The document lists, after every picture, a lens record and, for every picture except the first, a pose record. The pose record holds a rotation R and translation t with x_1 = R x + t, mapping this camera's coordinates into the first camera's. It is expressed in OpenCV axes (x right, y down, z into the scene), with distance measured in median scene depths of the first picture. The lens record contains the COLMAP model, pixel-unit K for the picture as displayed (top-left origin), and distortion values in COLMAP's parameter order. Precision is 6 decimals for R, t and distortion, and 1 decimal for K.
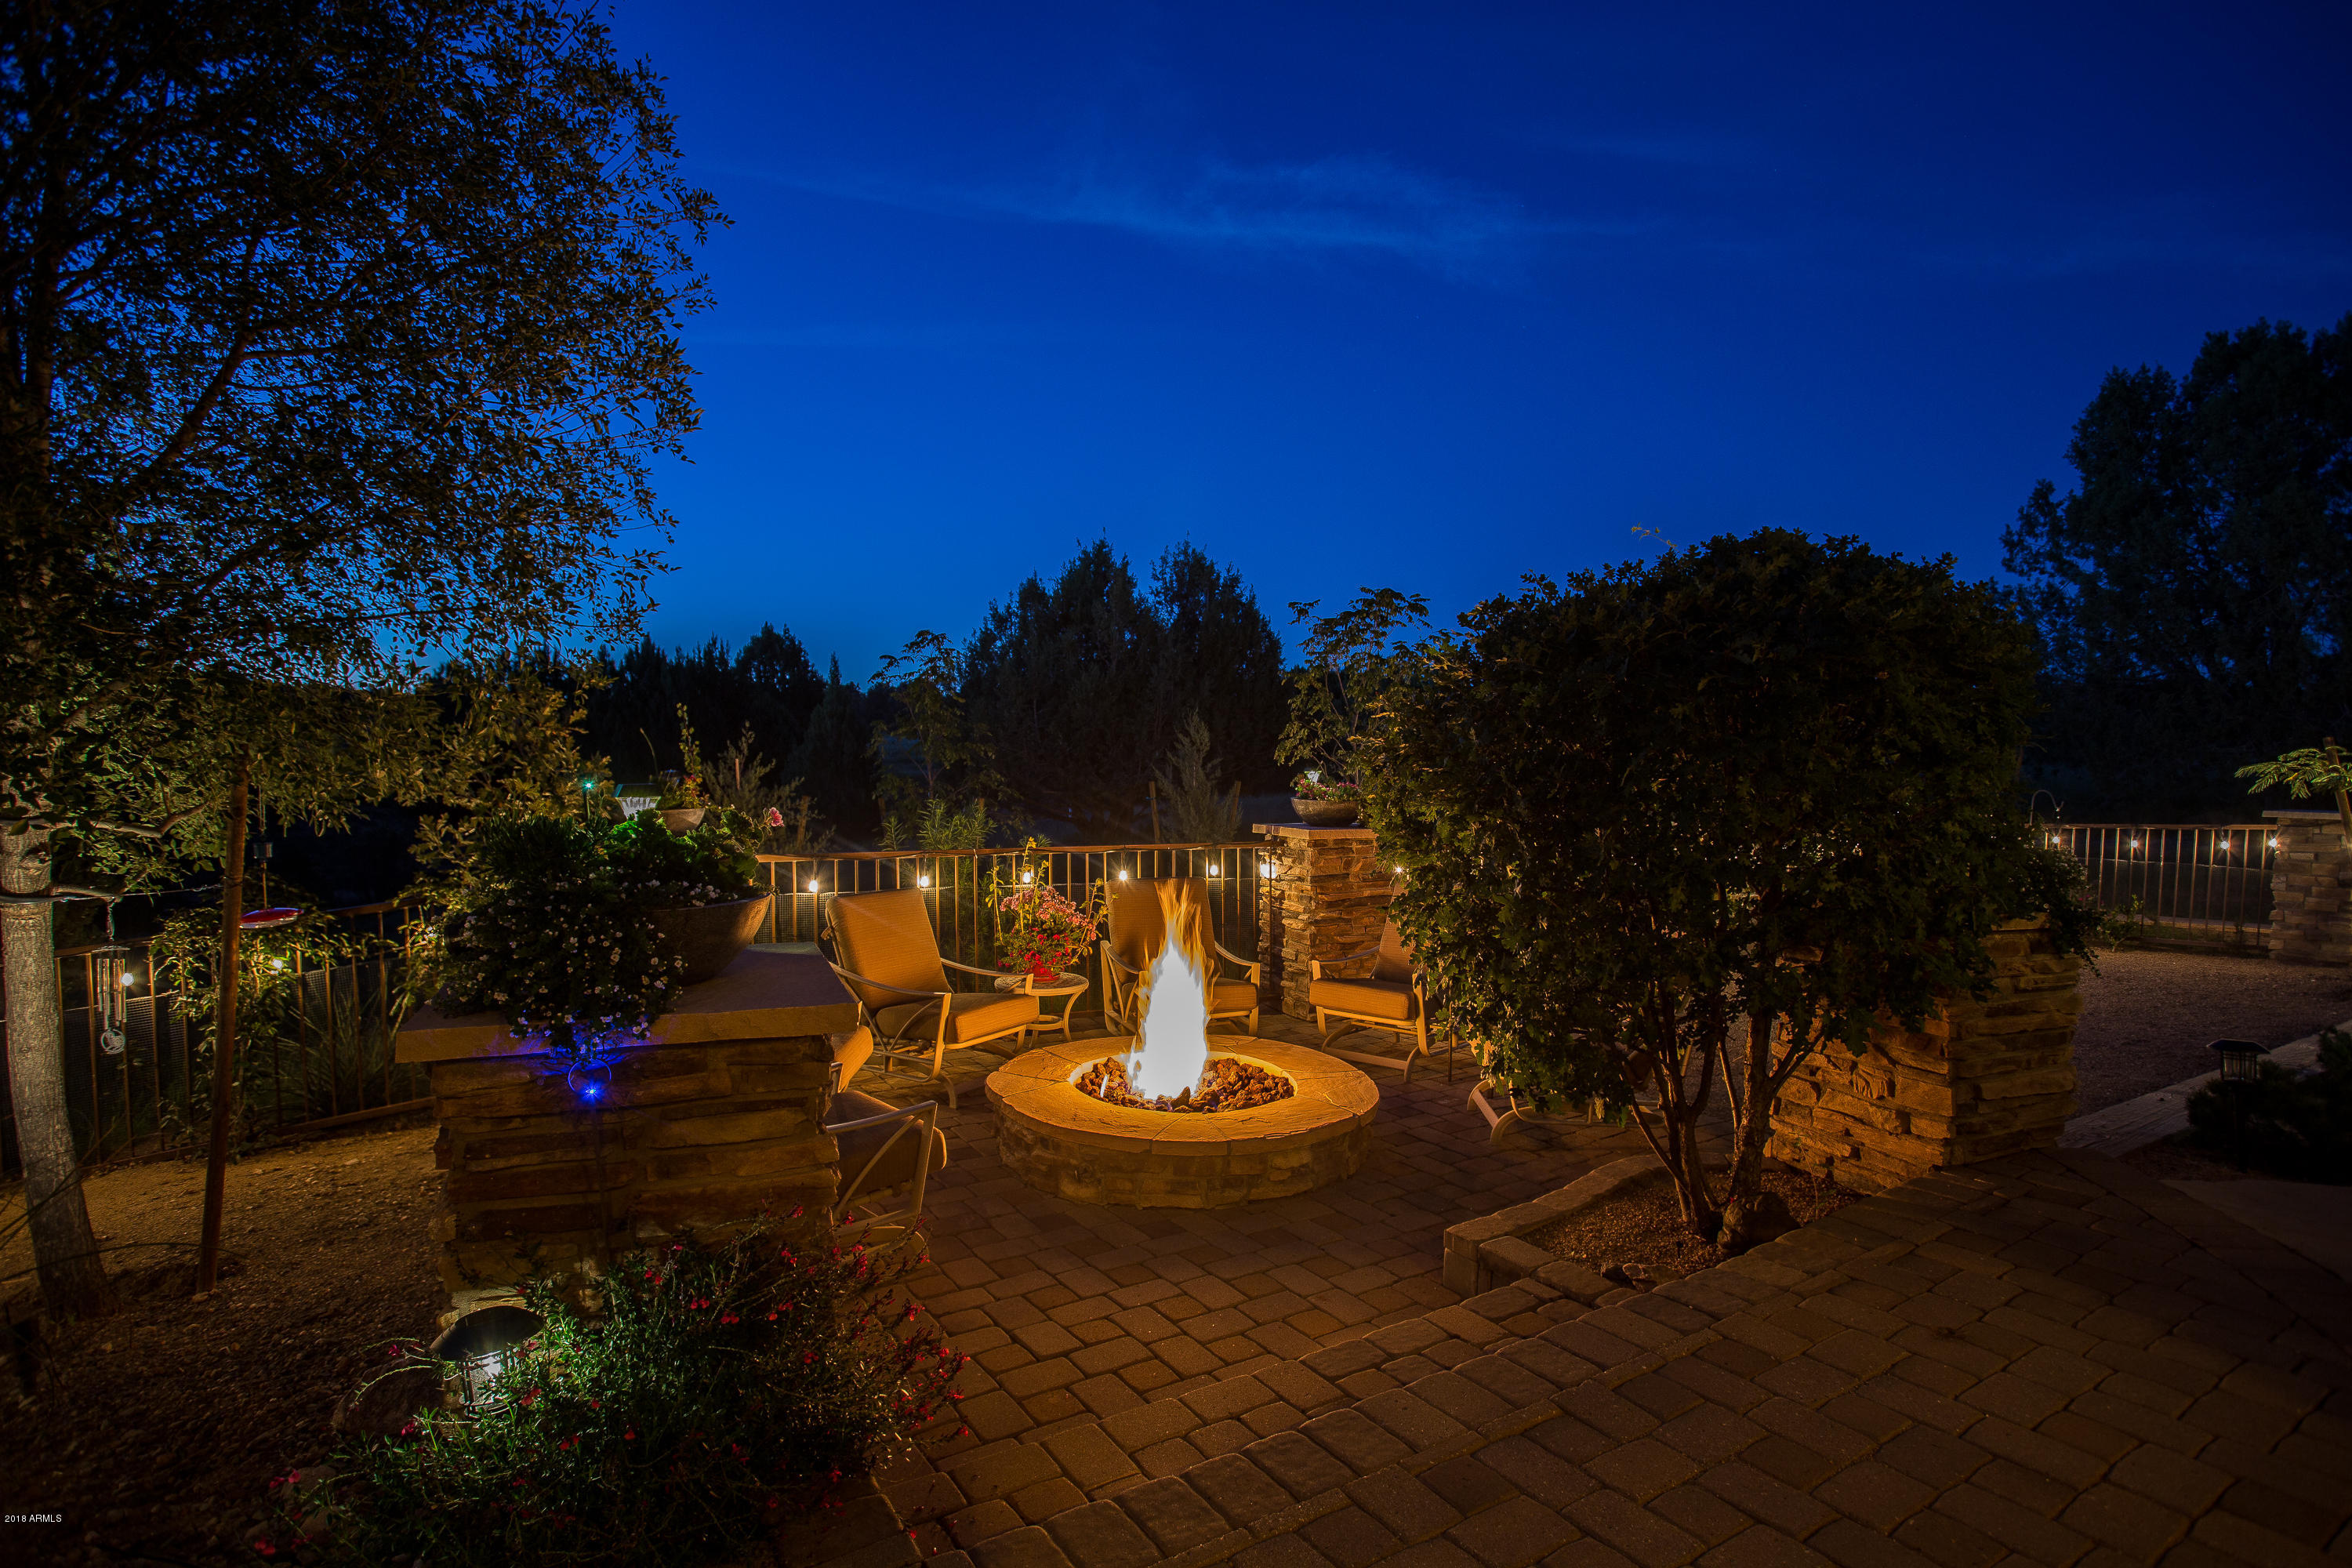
lens RADIAL K [[1213.9, 0, 1175.0], [0, 1213.9, 752.2], [0, 0, 1]] dist [-0.056748, 0.000657]
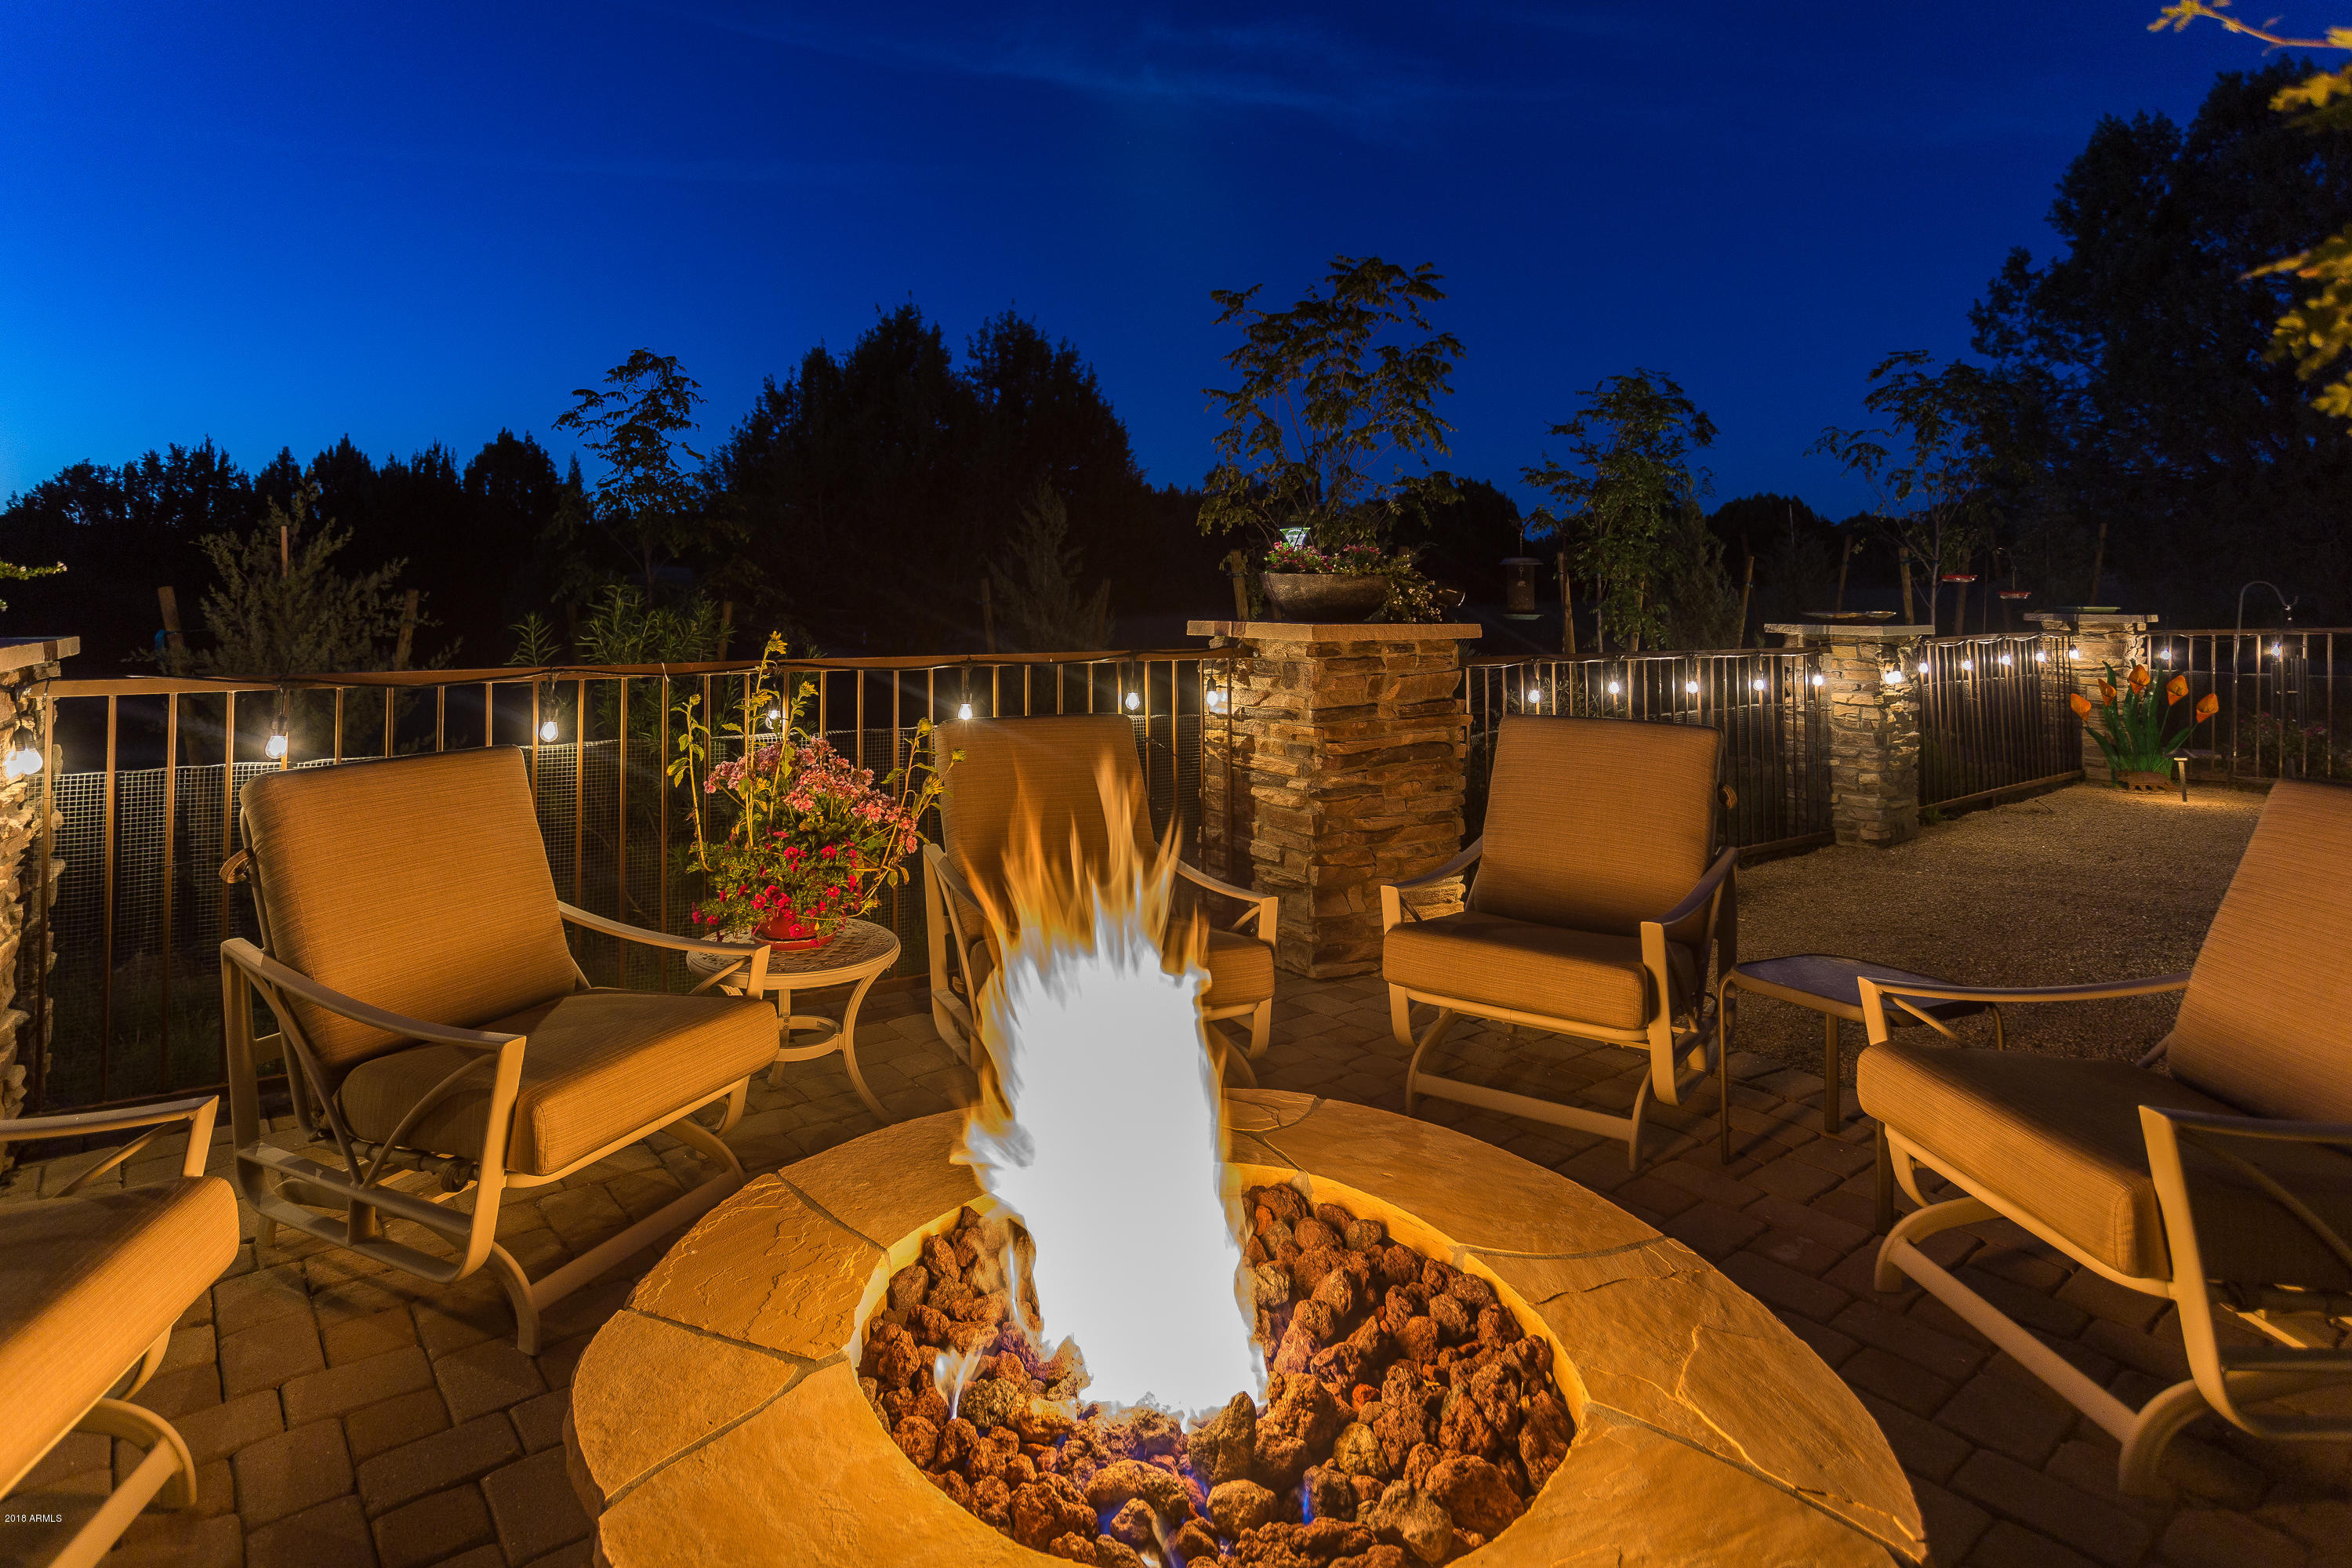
lens RADIAL K [[1247.6, 0, 1180.7], [0, 1247.6, 557.8], [0, 0, 1]] dist [-0.000571, -0.000288]
pose [[0.987055, 0.006591, 0.160246, -0.036991], [-0.002890, 0.999724, -0.023315, 0.046005], [-0.160355, 0.022551, 0.986802, 0.441146]]
